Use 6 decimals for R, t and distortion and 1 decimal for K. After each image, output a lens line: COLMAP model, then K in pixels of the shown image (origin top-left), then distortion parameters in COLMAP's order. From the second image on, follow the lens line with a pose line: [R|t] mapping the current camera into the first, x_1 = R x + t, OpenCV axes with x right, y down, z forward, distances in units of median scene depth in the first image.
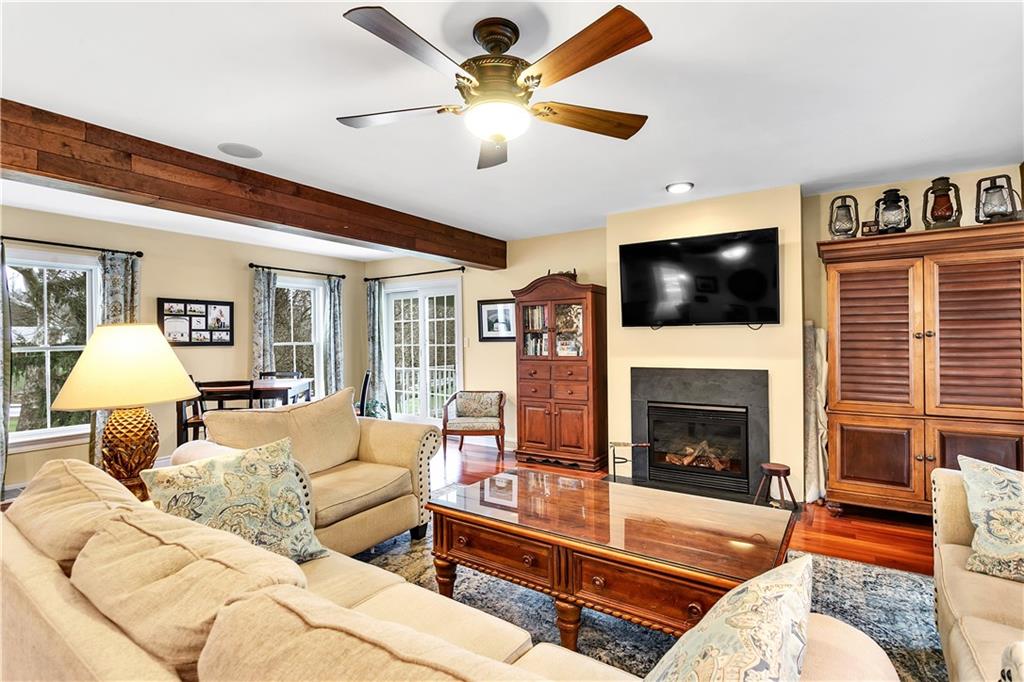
lens RADIAL K [[496.7, 0, 509.4], [0, 496.7, 339.0], [0, 0, 1]] dist [0.004732, 0.000530]
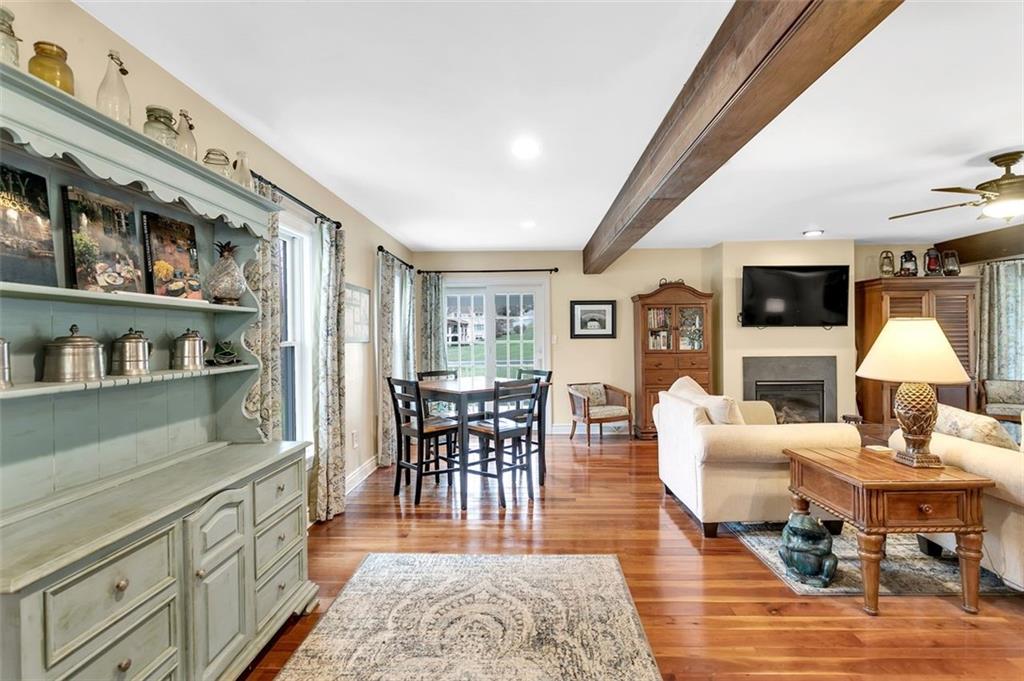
lens RADIAL K [[488.3, 0, 514.4], [0, 488.3, 341.0], [0, 0, 1]] dist [-0.004621, -0.000535]
pose [[0.853597, 0.001623, 0.520932, -0.917690], [-0.002549, 0.999996, 0.001060, 0.012958], [-0.520928, -0.002233, 0.853598, 0.184821]]
